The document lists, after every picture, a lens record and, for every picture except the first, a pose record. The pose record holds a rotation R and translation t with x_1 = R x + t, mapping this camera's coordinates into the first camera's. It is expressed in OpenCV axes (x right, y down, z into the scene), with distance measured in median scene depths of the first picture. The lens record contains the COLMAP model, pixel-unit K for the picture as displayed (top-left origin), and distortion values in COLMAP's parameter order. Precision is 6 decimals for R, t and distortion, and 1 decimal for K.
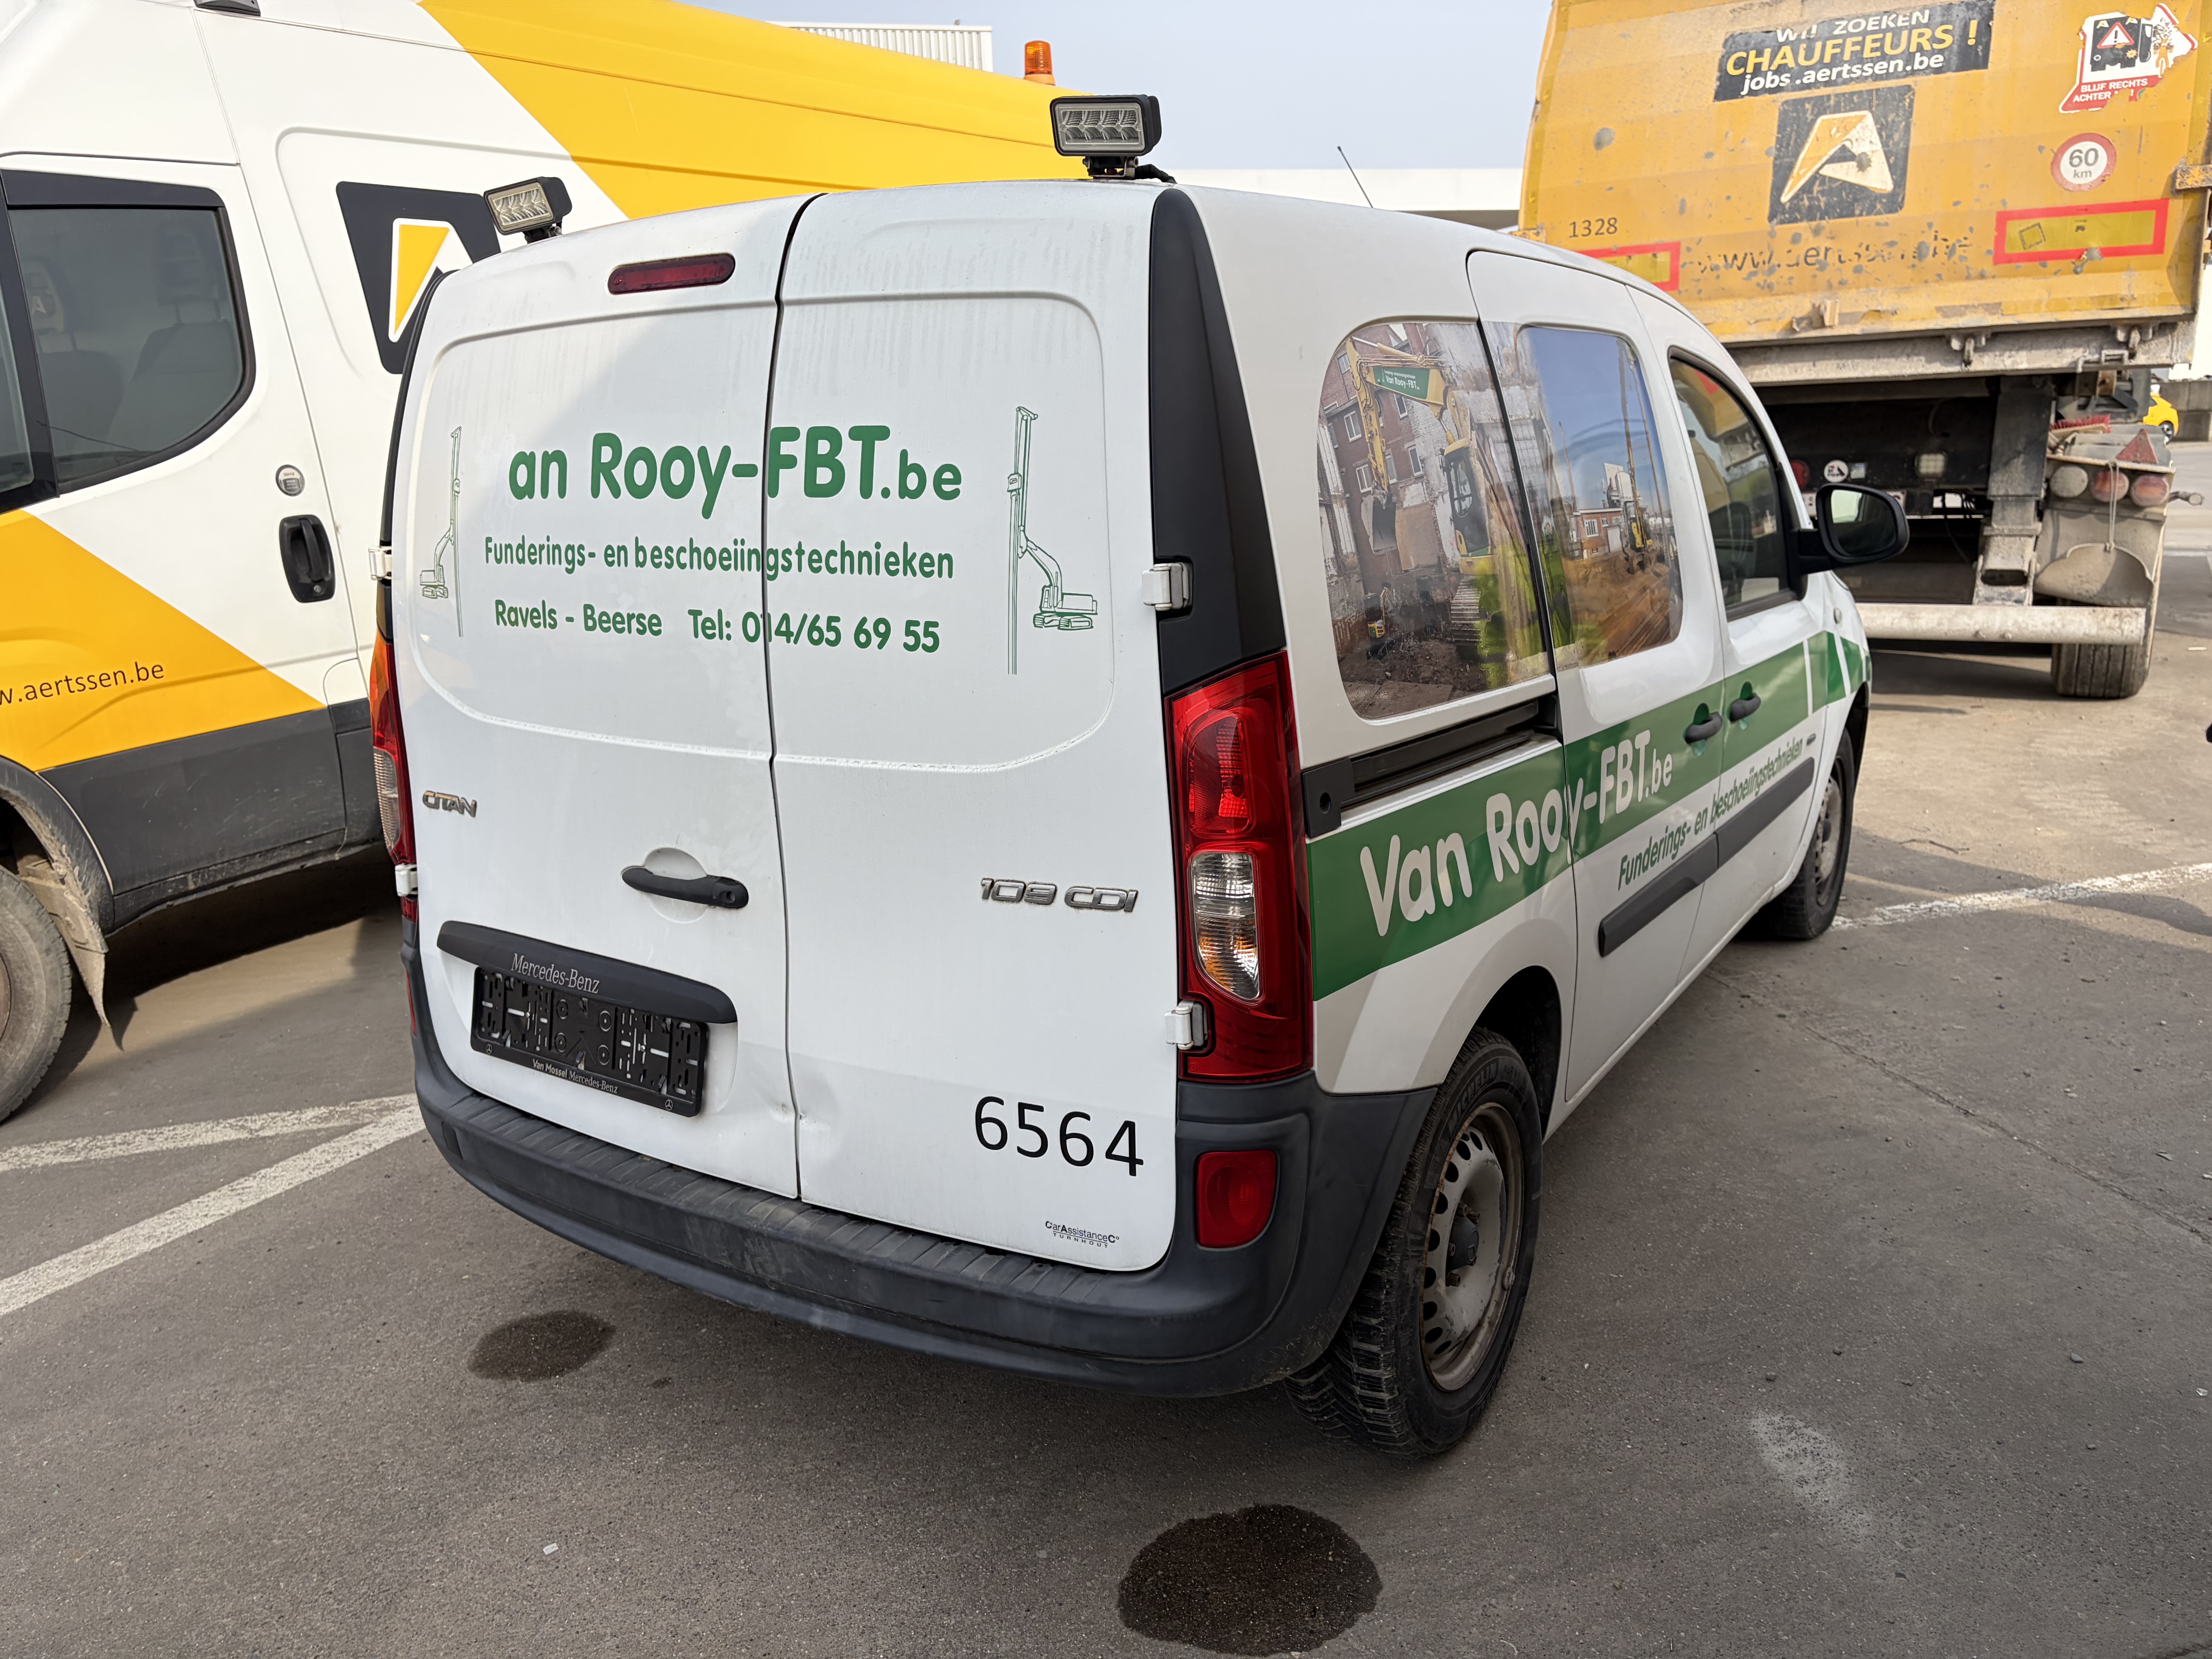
lens RADIAL K [[1651.2, 0, 1103.9], [0, 1651.2, 827.9], [0, 0, 1]] dist [0.024607, -0.000058]
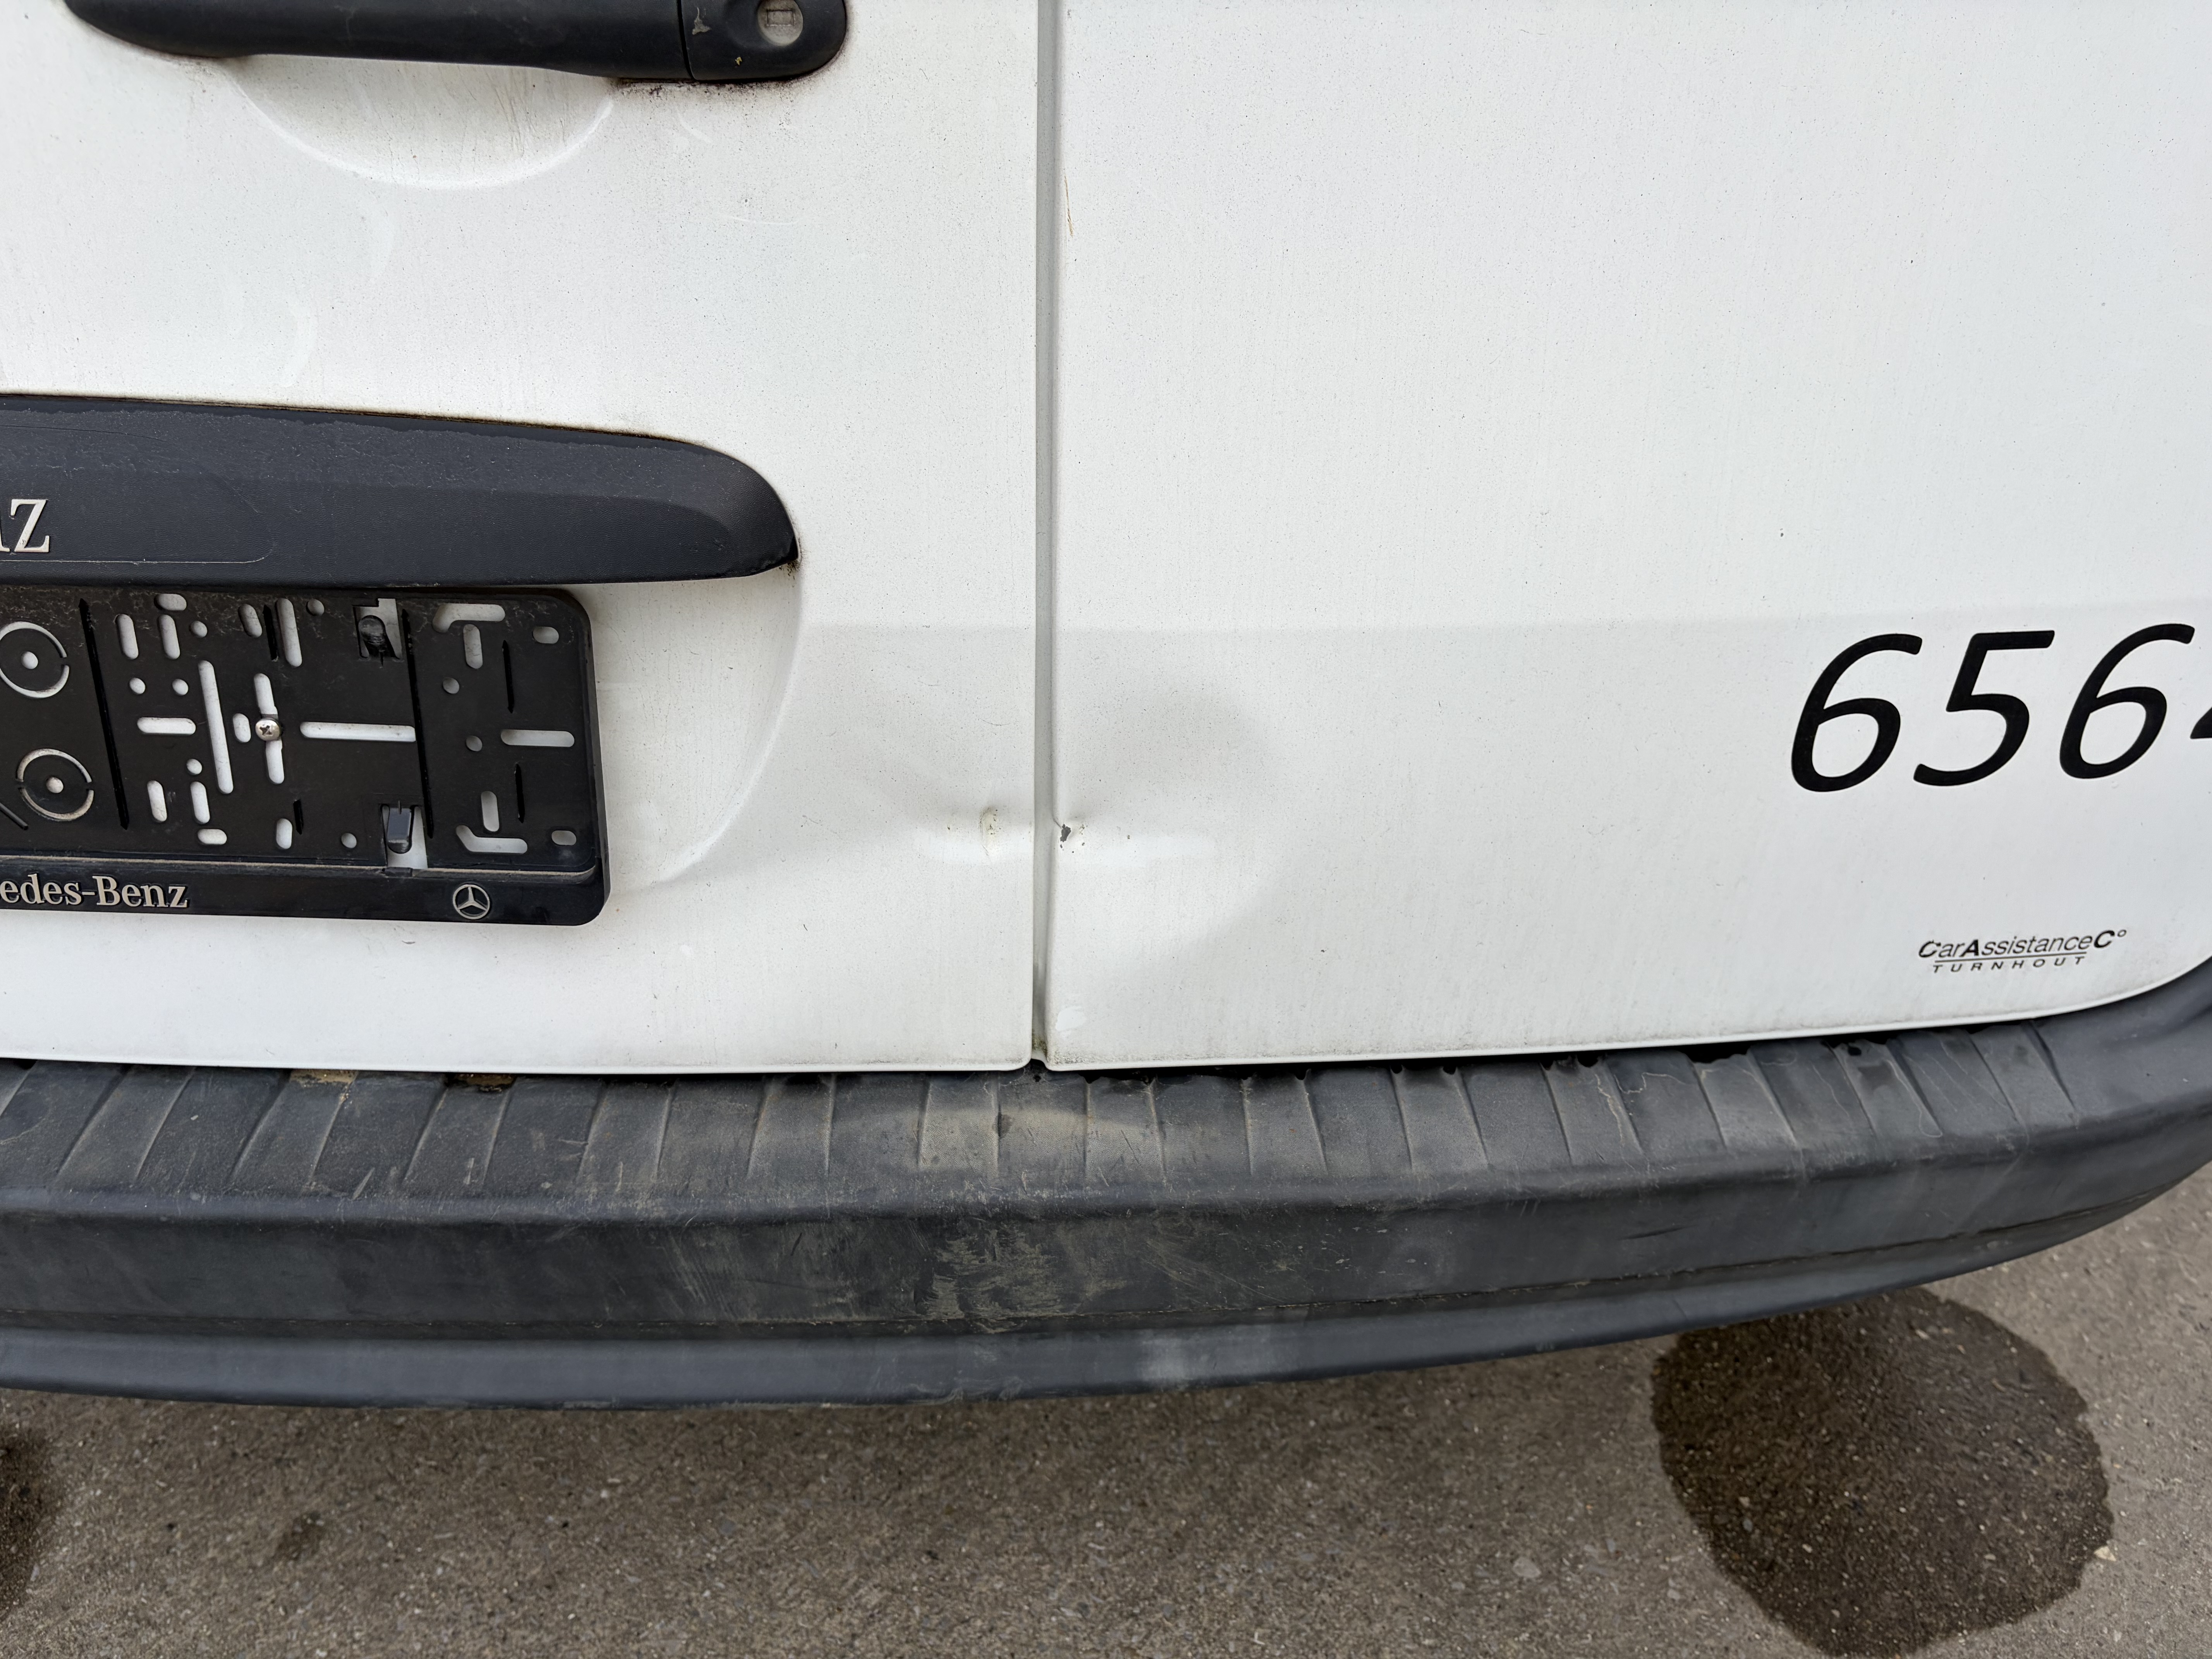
lens RADIAL K [[1651.2, 0, 1106.5], [0, 1651.2, 833.8], [0, 0, 1]] dist [0.024607, -0.000058]
pose [[0.818032, -0.249520, 0.518231, -0.333689], [0.076282, 0.940107, 0.332236, 0.074381], [-0.570092, -0.232248, 0.788071, 0.754026]]
